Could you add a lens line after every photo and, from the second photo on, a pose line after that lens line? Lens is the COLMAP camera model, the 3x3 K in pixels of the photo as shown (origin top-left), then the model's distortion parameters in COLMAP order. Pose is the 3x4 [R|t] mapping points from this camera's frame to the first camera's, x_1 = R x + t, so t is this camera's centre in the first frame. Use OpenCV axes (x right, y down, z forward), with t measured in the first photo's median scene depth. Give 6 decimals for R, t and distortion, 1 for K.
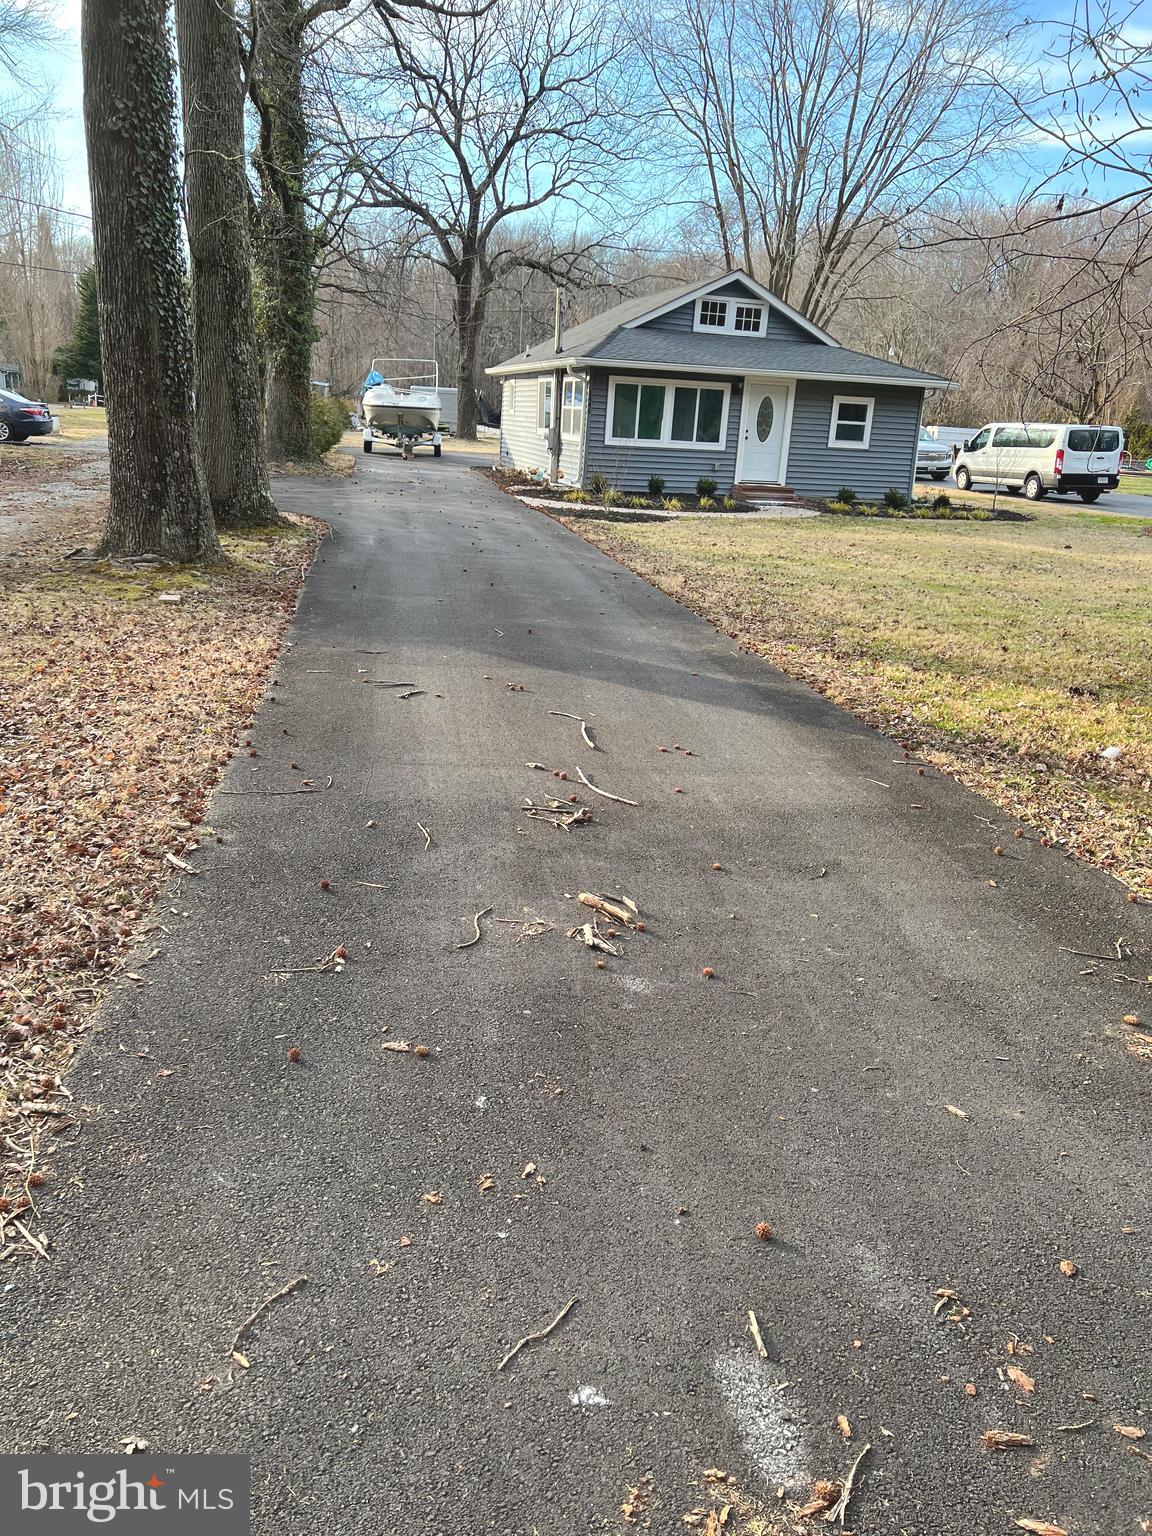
lens RADIAL K [[1139.9, 0, 569.7], [0, 1139.9, 794.3], [0, 0, 1]] dist [0.039639, -0.040959]
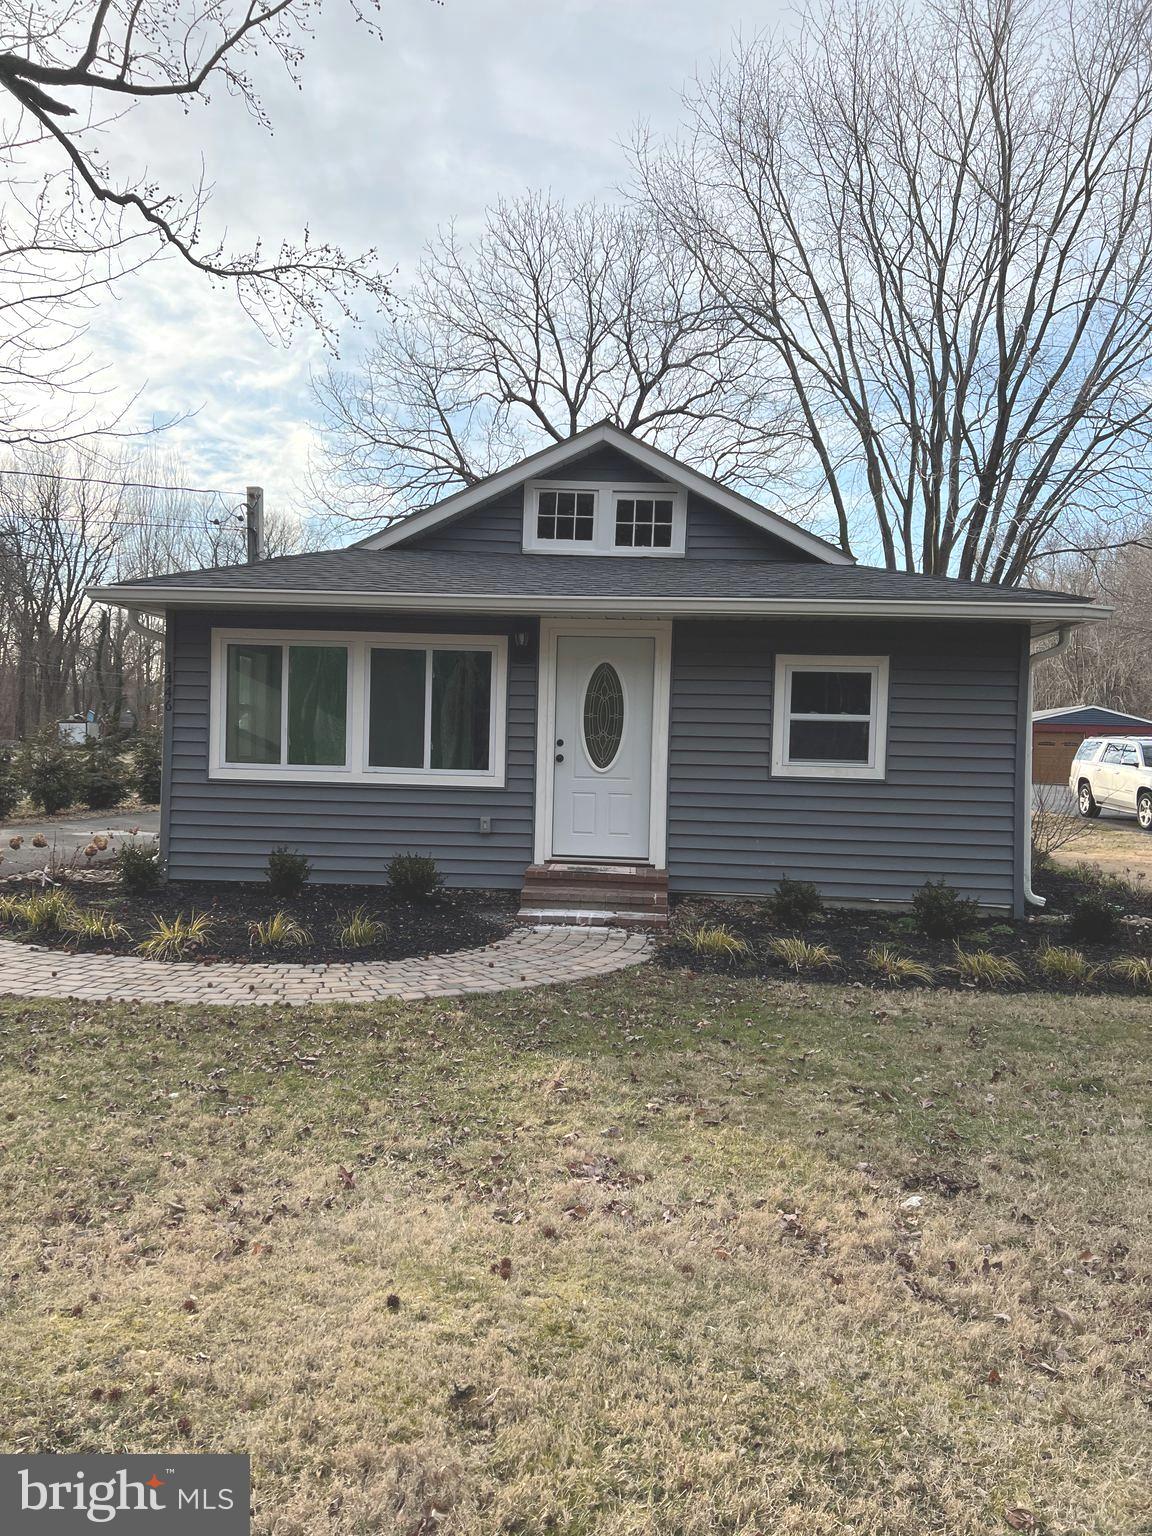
lens RADIAL K [[1139.9, 0, 569.7], [0, 1139.9, 794.3], [0, 0, 1]] dist [0.039639, -0.040959]
pose [[0.957296, -0.013806, -0.288779, 0.272634], [-0.068646, 0.959440, -0.273429, -0.182793], [0.280840, 0.281576, 0.917520, 0.615004]]
